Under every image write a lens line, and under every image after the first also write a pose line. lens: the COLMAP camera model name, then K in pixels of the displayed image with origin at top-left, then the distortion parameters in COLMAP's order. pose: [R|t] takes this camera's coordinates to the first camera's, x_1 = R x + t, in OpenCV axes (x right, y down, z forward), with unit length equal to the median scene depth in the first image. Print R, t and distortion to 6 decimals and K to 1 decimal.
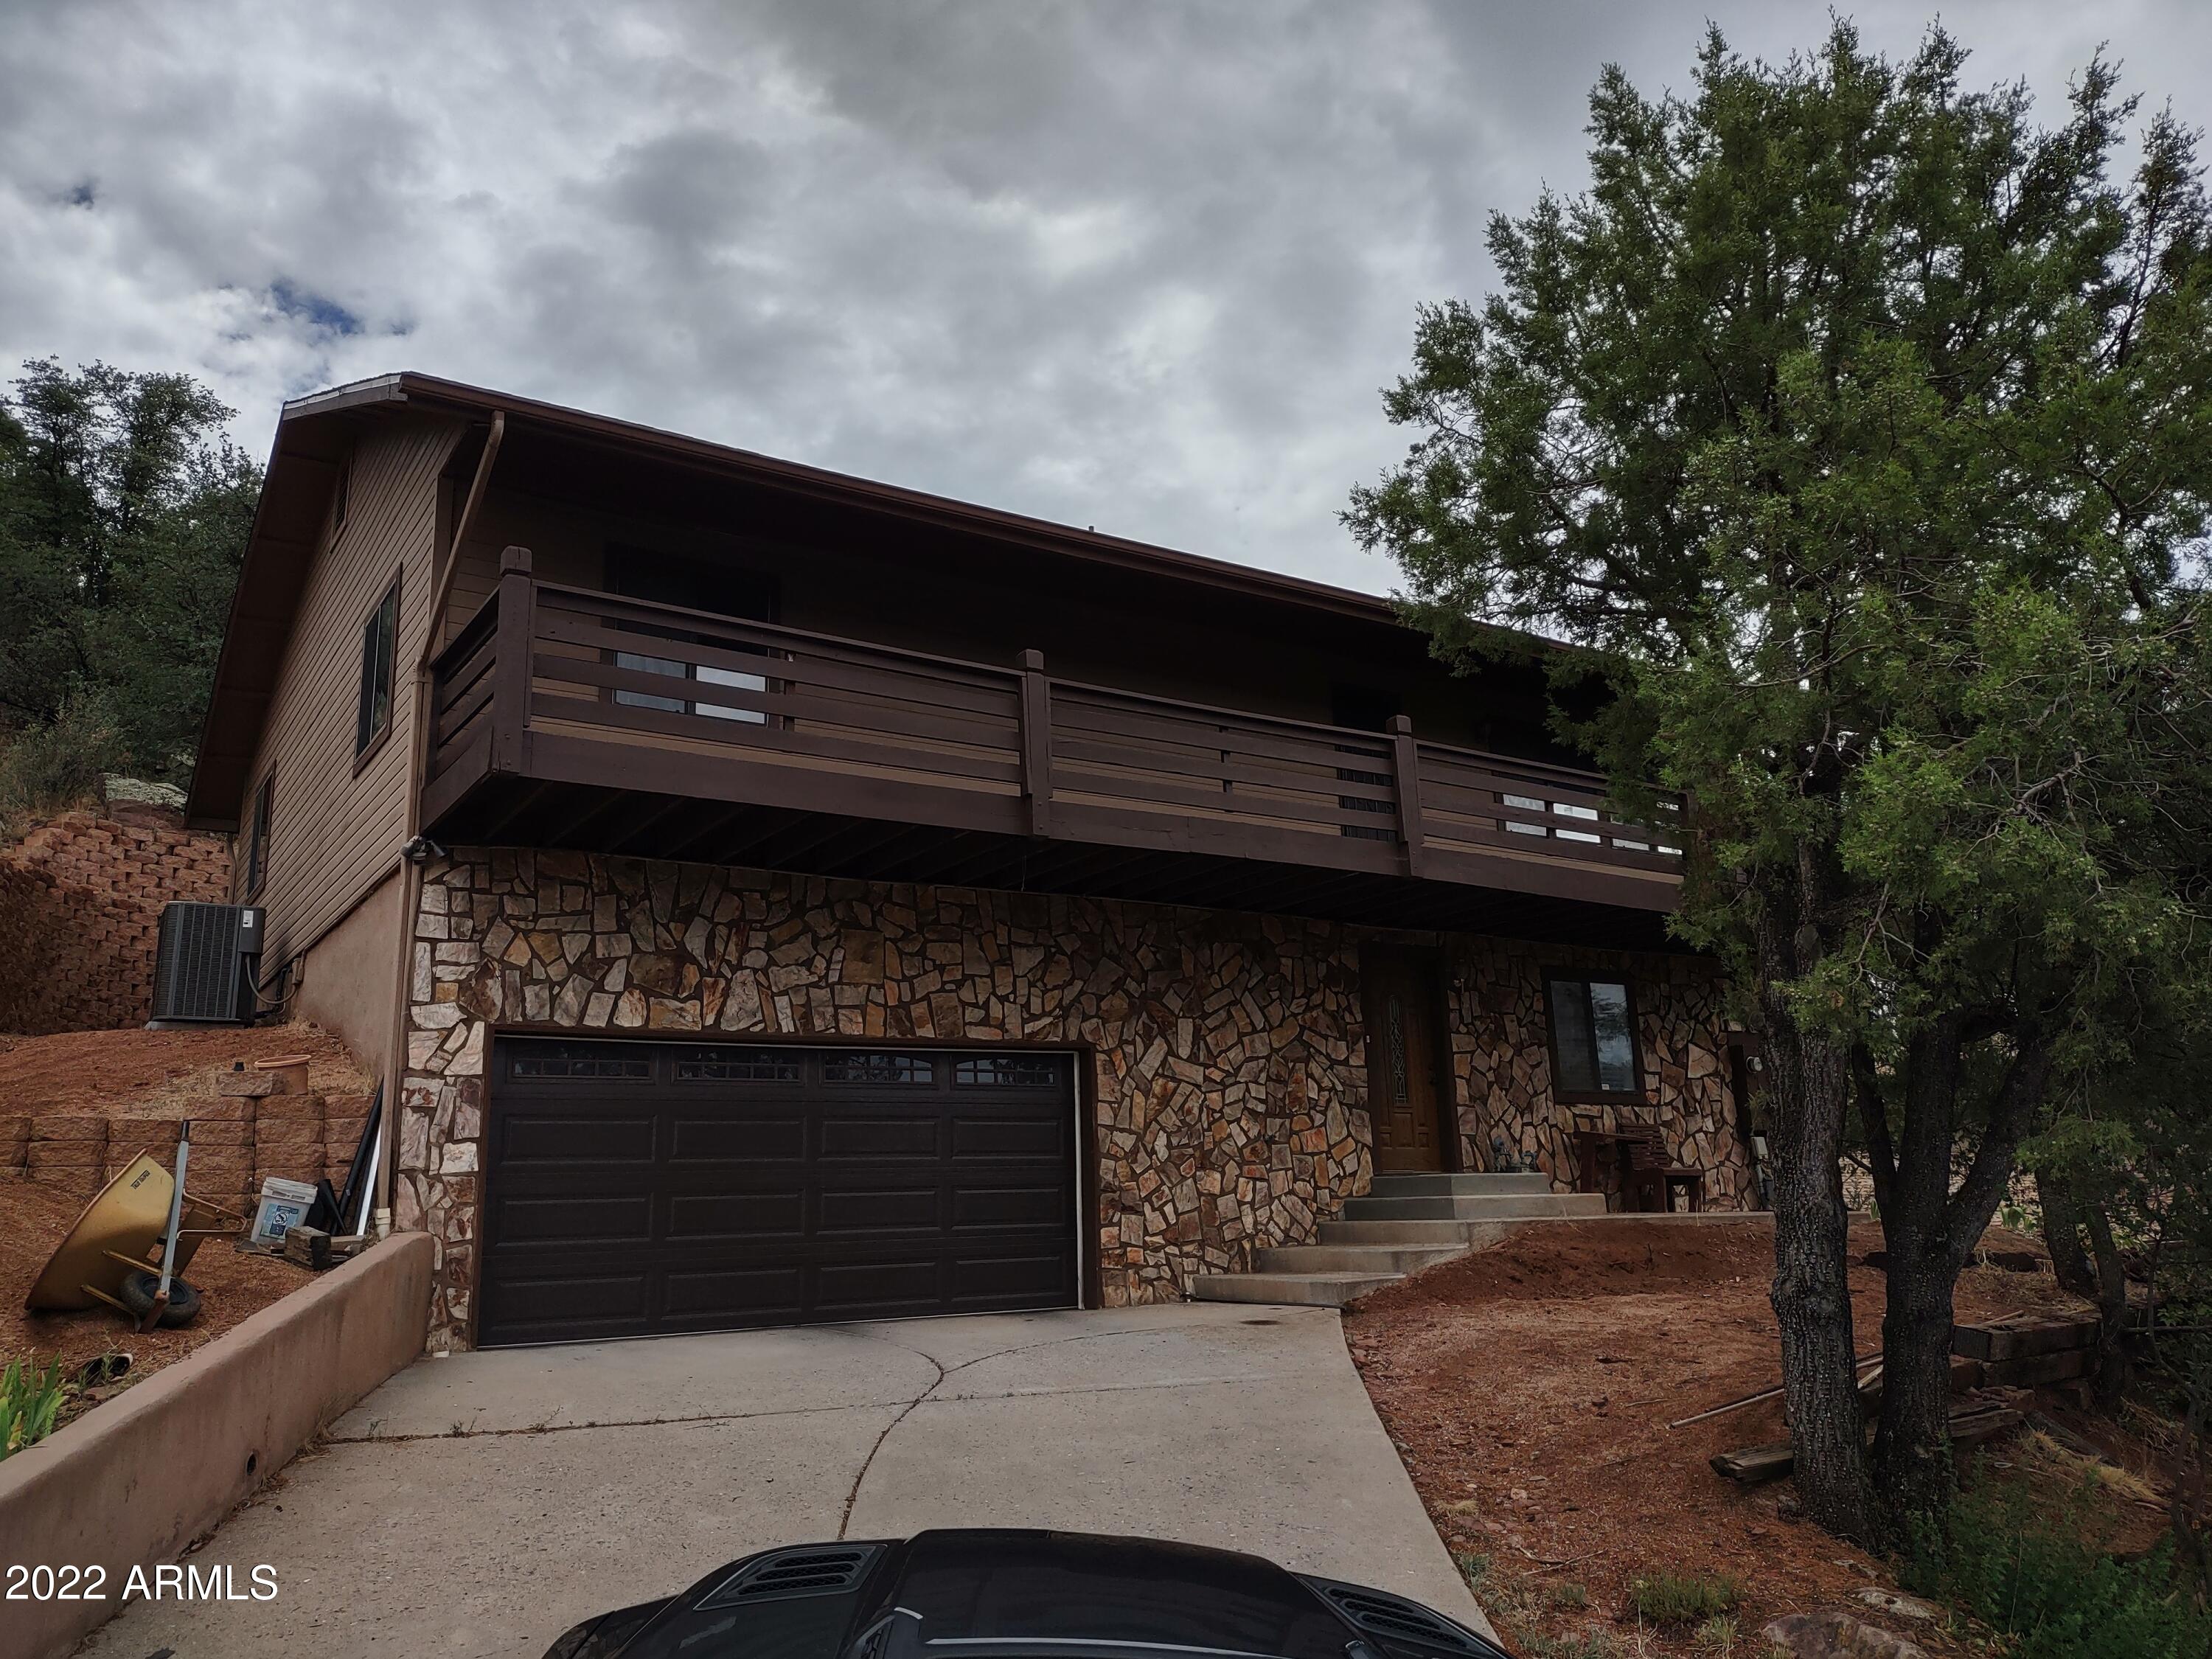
lens RADIAL K [[1672.0, 0, 1119.7], [0, 1672.0, 784.0], [0, 0, 1]] dist [0.076500, -0.116074]
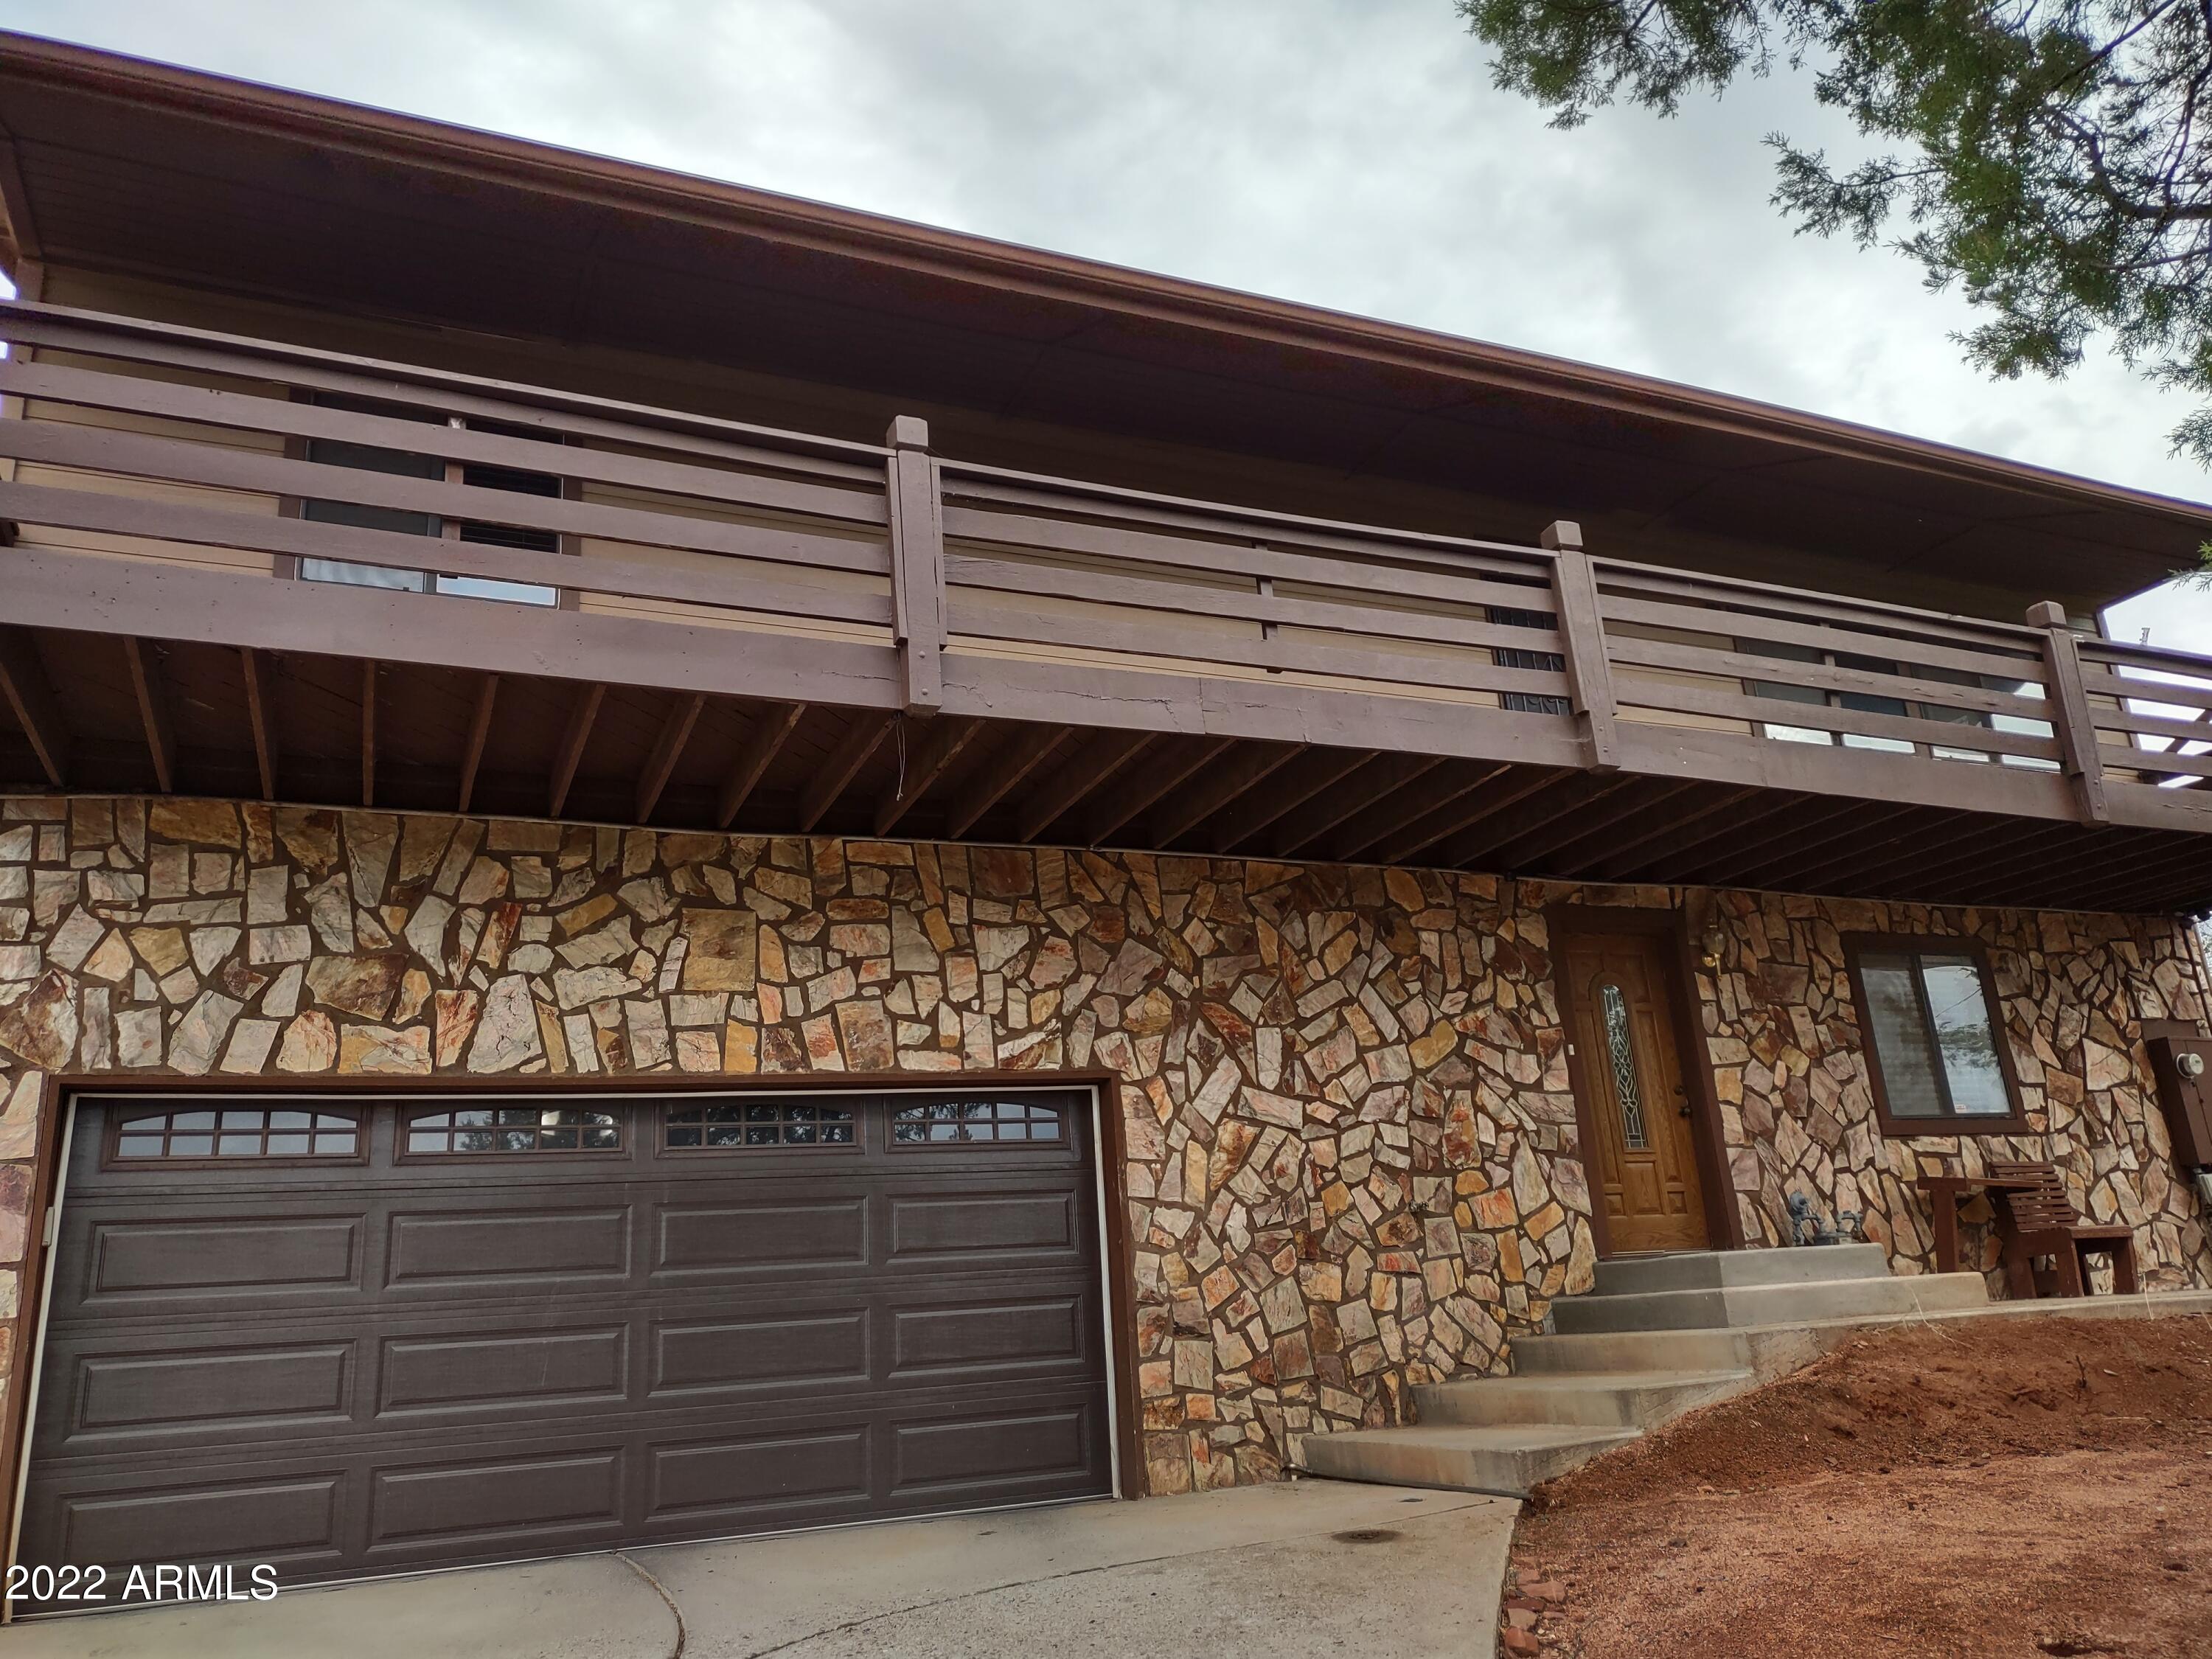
lens RADIAL K [[1672.0, 0, 1129.8], [0, 1672.0, 793.4], [0, 0, 1]] dist [0.076500, -0.116074]
pose [[0.985835, -0.086734, -0.143550, 0.087204], [0.078834, 0.995090, -0.059839, 0.084165], [0.148035, 0.047675, 0.987832, 0.345858]]
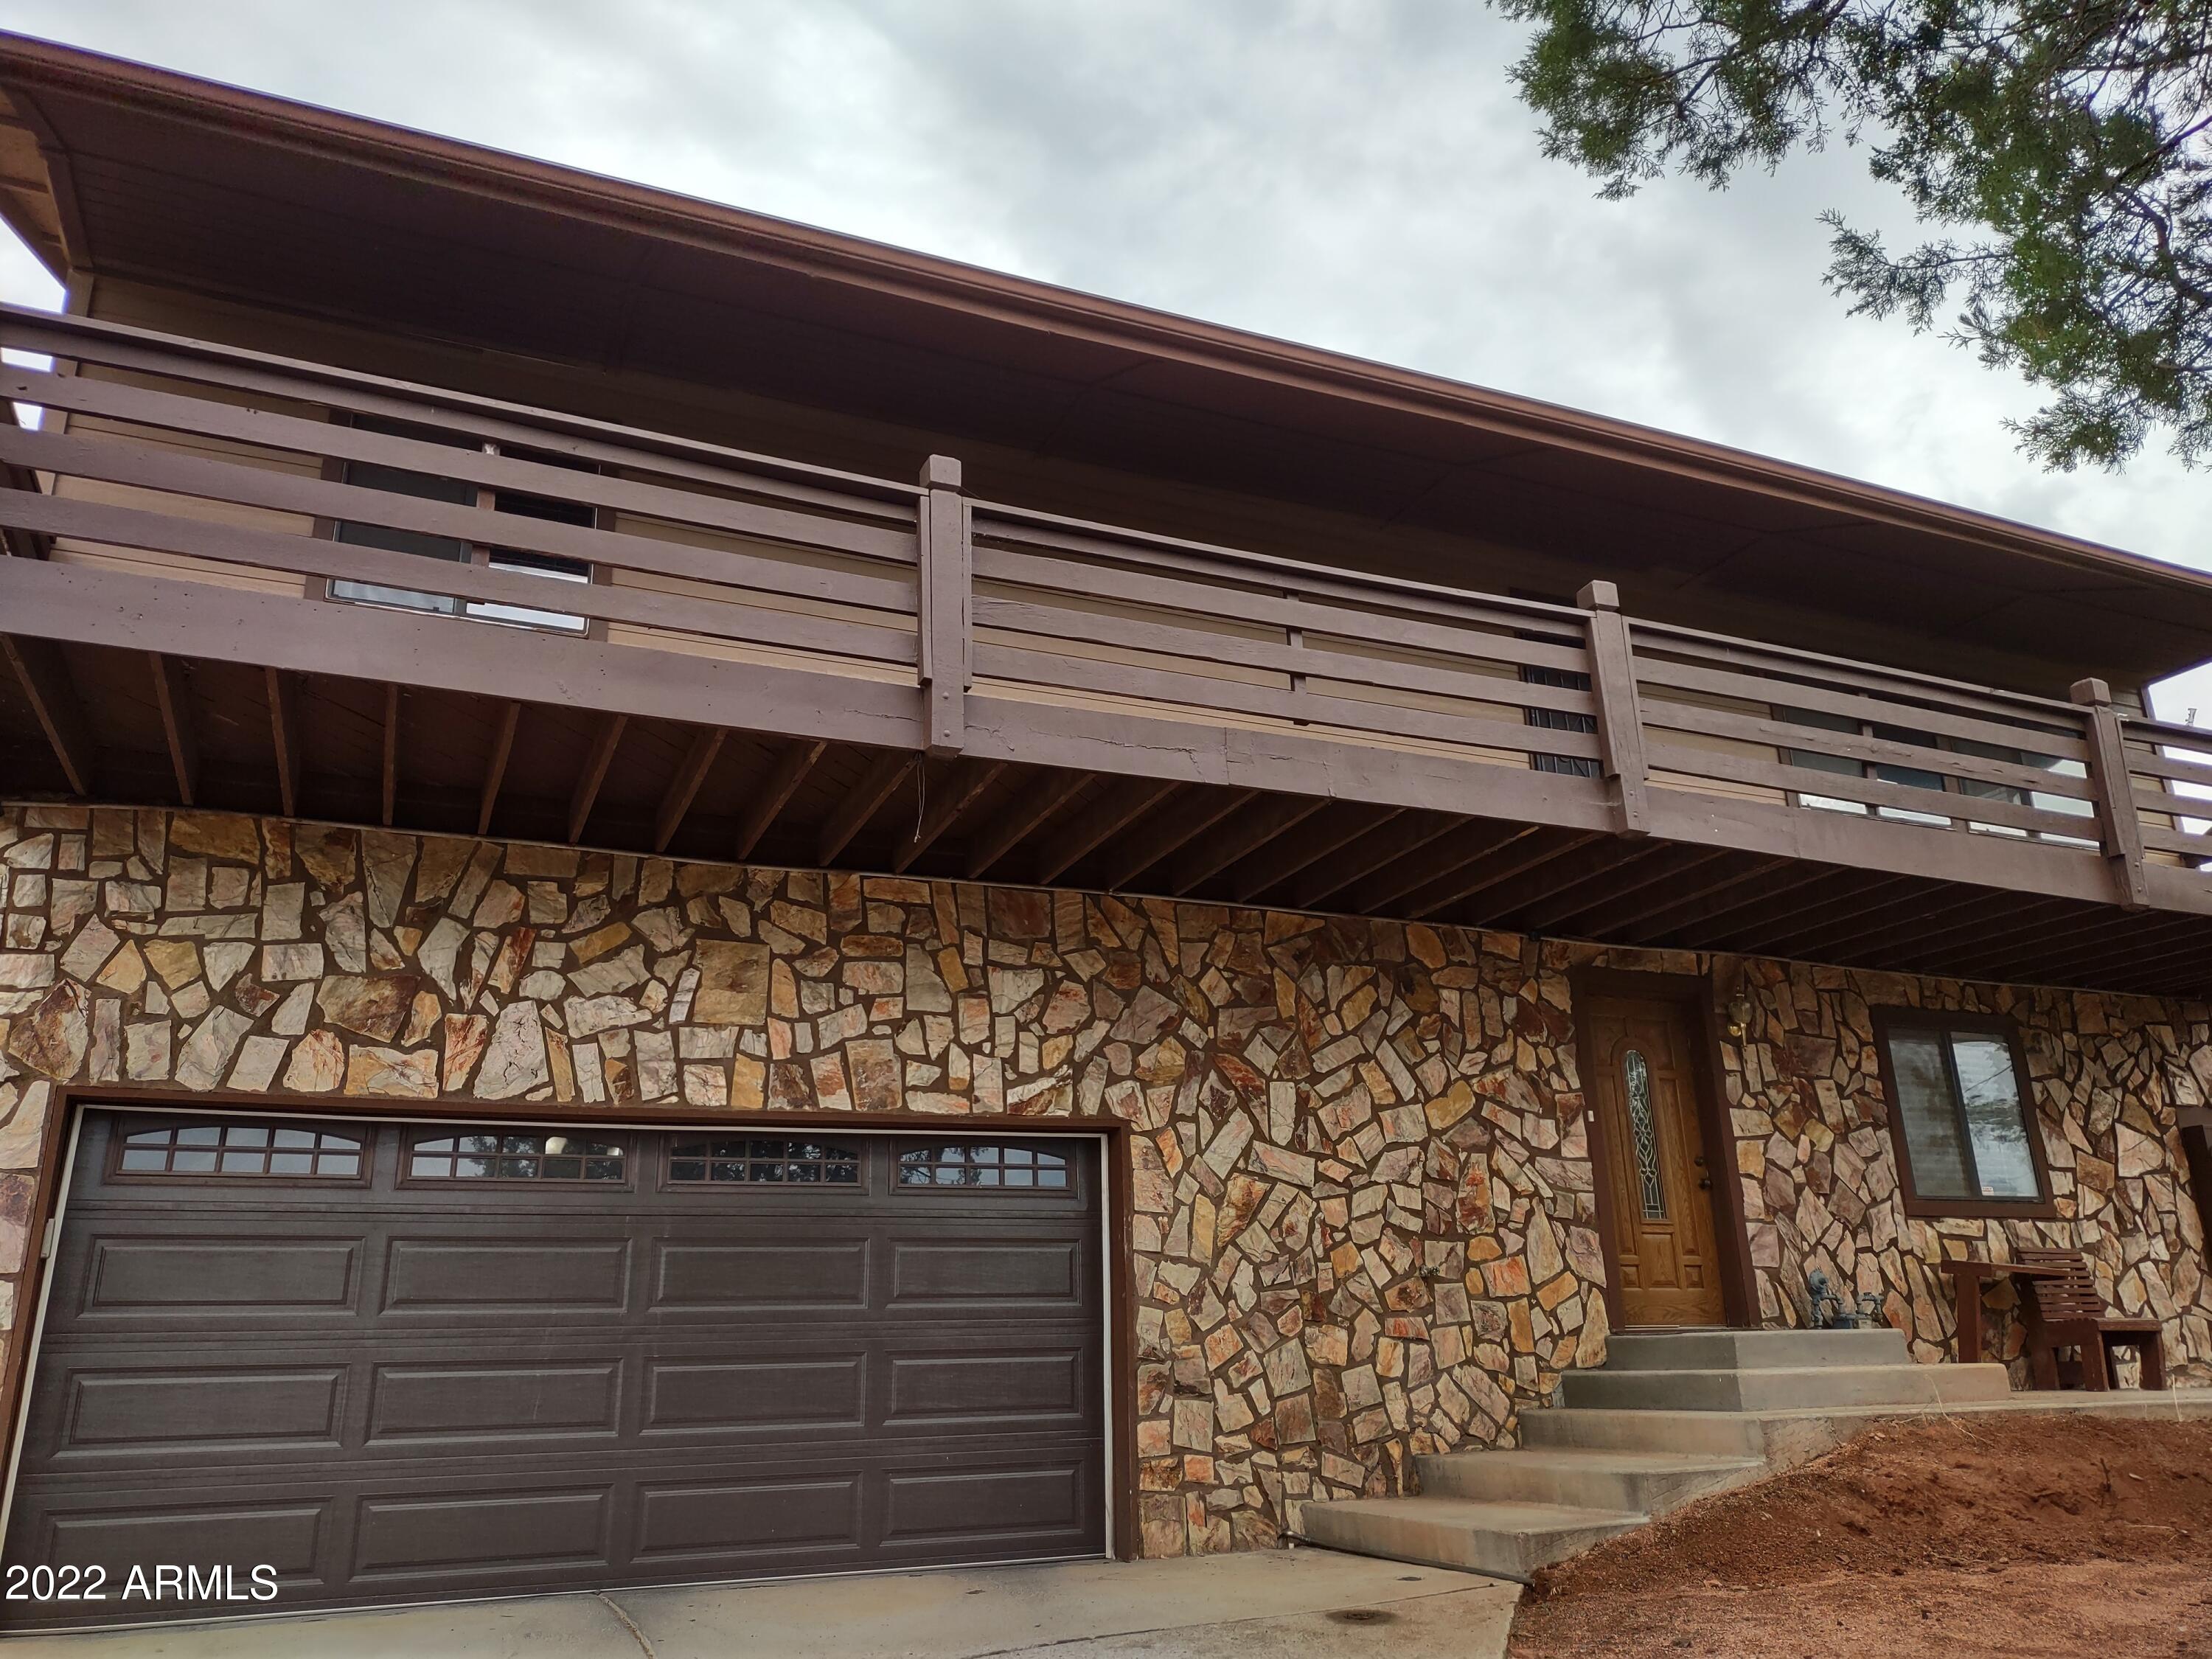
lens RADIAL K [[1672.0, 0, 1124.2], [0, 1672.0, 791.4], [0, 0, 1]] dist [0.076500, -0.116074]
pose [[0.985493, -0.051467, -0.161724, 0.088759], [0.039116, 0.996135, -0.078646, 0.077377], [0.165147, 0.071179, 0.983697, 0.351247]]
